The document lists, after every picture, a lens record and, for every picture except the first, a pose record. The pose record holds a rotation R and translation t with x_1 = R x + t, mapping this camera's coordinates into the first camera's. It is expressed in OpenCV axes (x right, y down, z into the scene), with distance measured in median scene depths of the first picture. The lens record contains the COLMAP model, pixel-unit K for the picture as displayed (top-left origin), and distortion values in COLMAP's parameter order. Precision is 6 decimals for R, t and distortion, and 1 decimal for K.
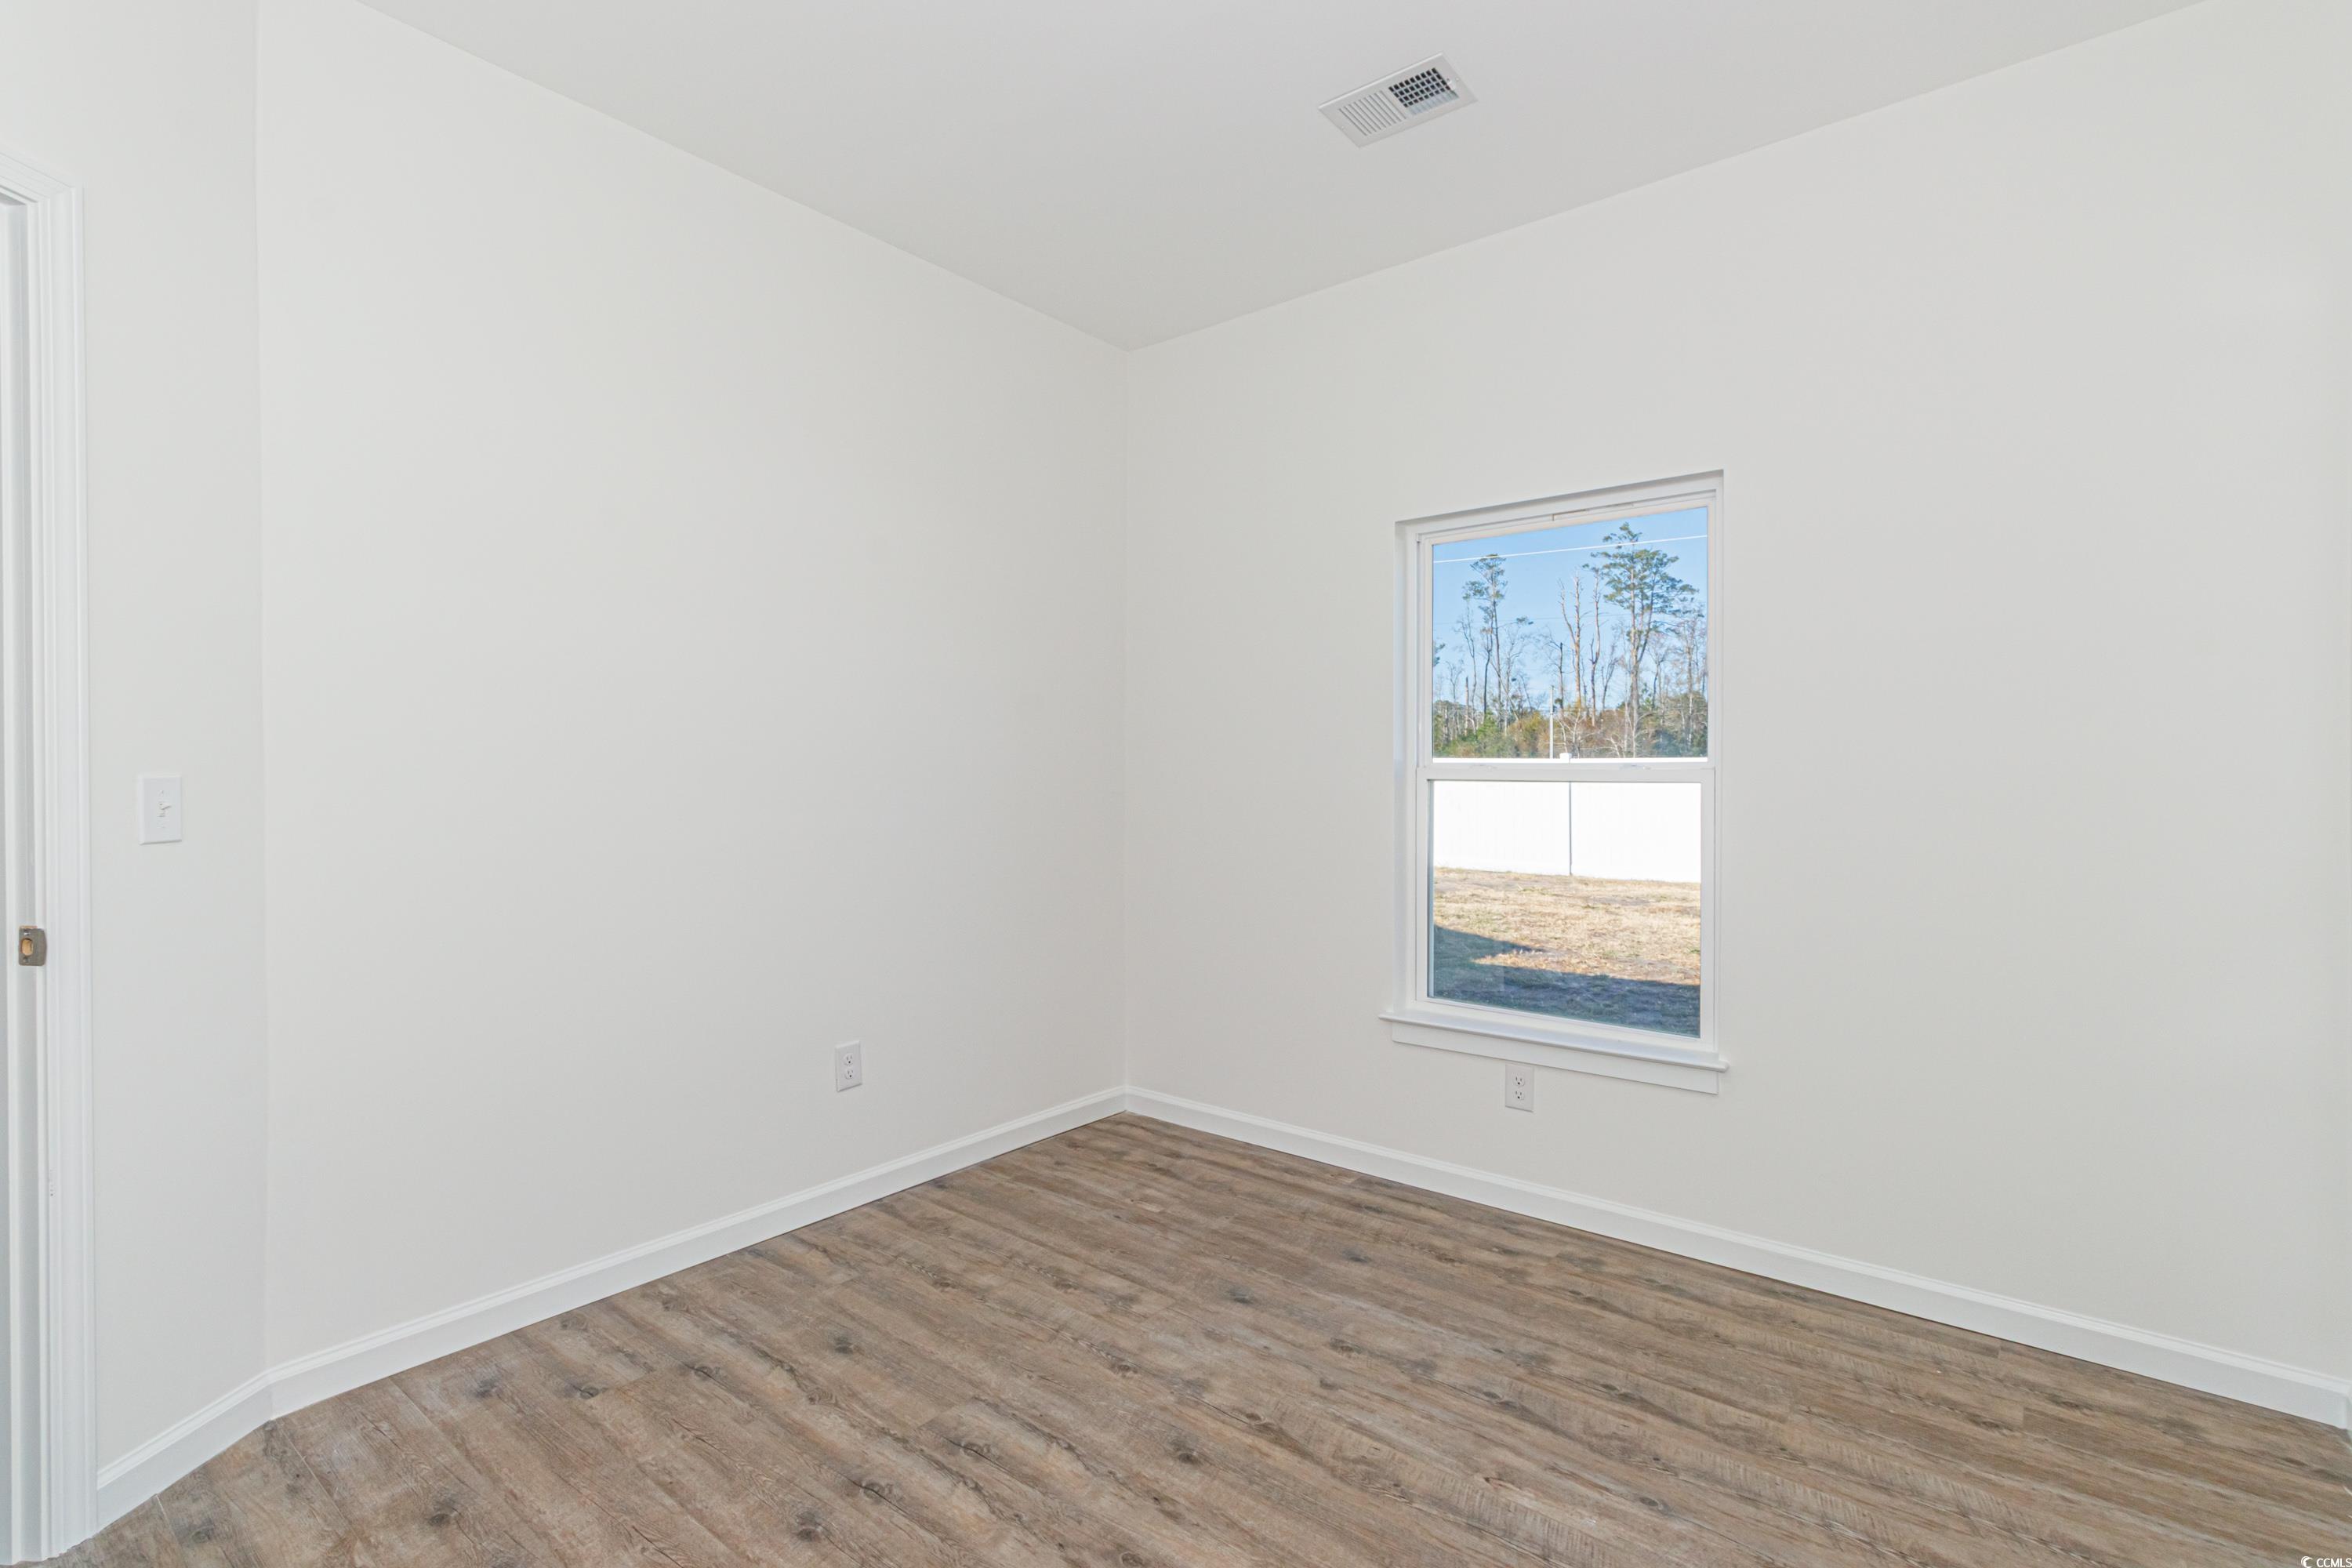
lens RADIAL K [[1081.1, 0, 1152.6], [0, 1081.1, 786.1], [0, 0, 1]] dist [0.001101, 0.001196]
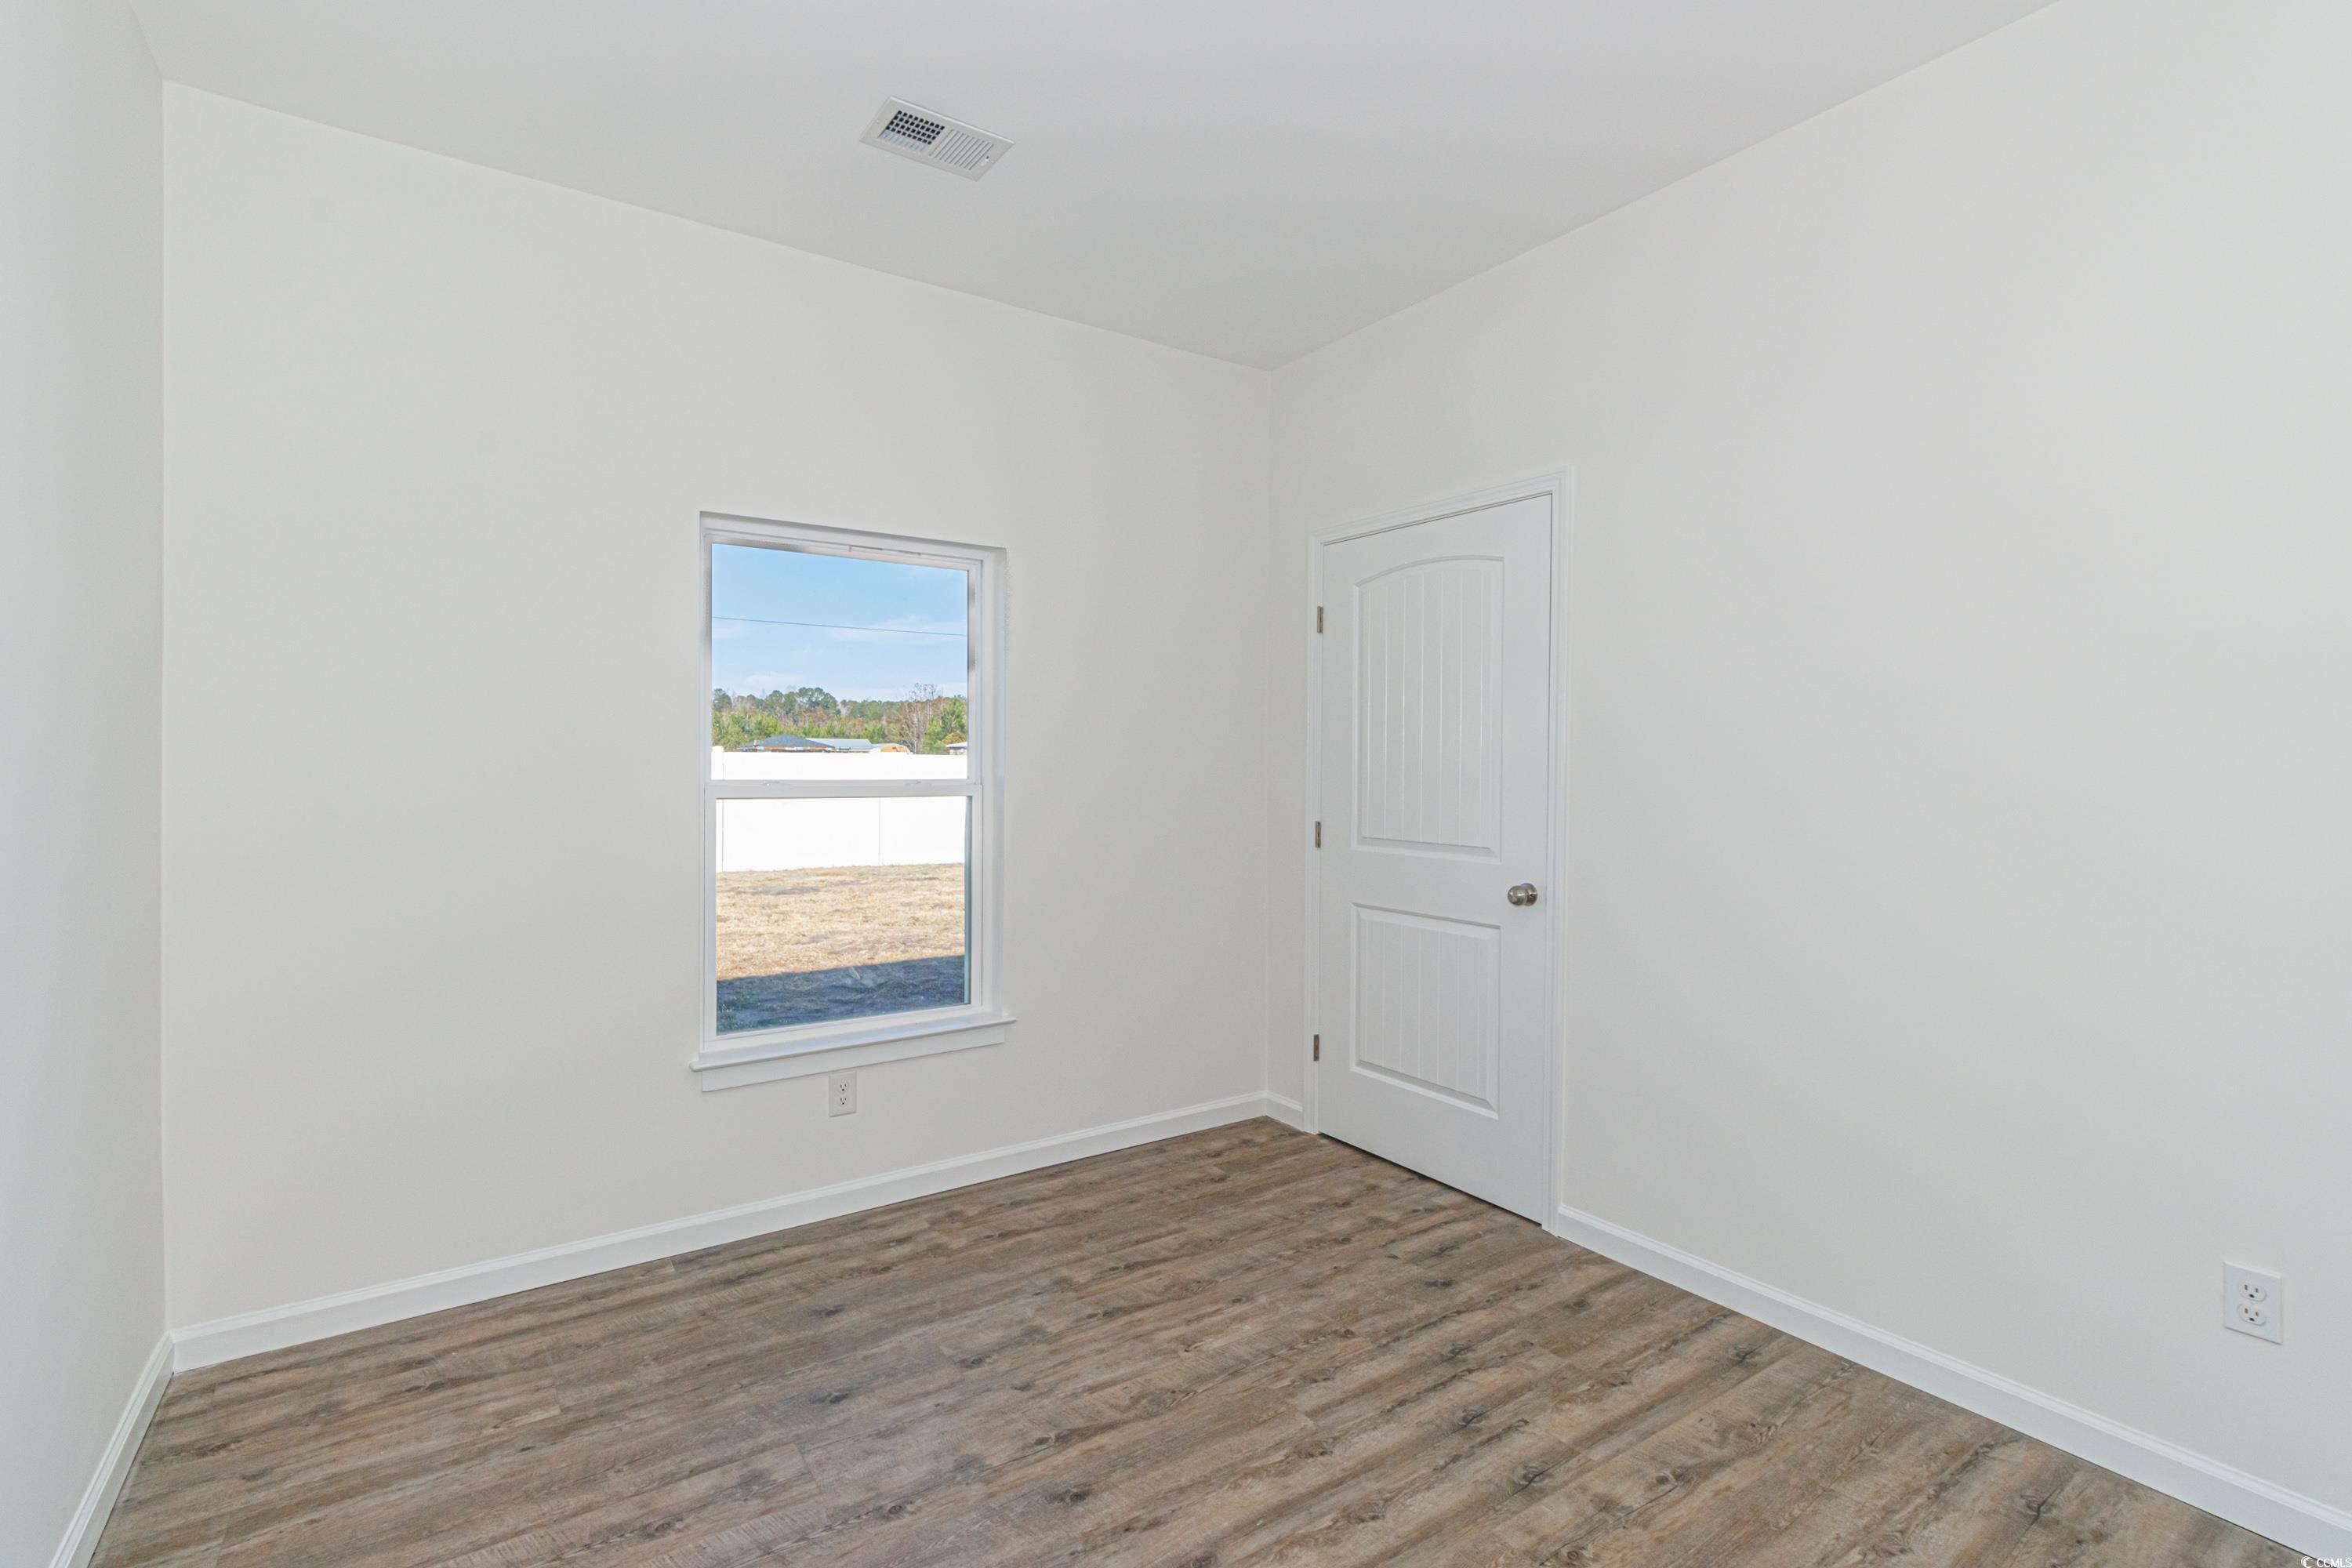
lens RADIAL K [[1081.1, 0, 1187.3], [0, 1081.1, 780.8], [0, 0, 1]] dist [0.001101, 0.001196]
pose [[0.273438, -0.012310, 0.961811, -0.575683], [0.008602, 0.999909, 0.010352, -0.029211], [-0.961851, 0.005443, 0.273520, 0.407841]]
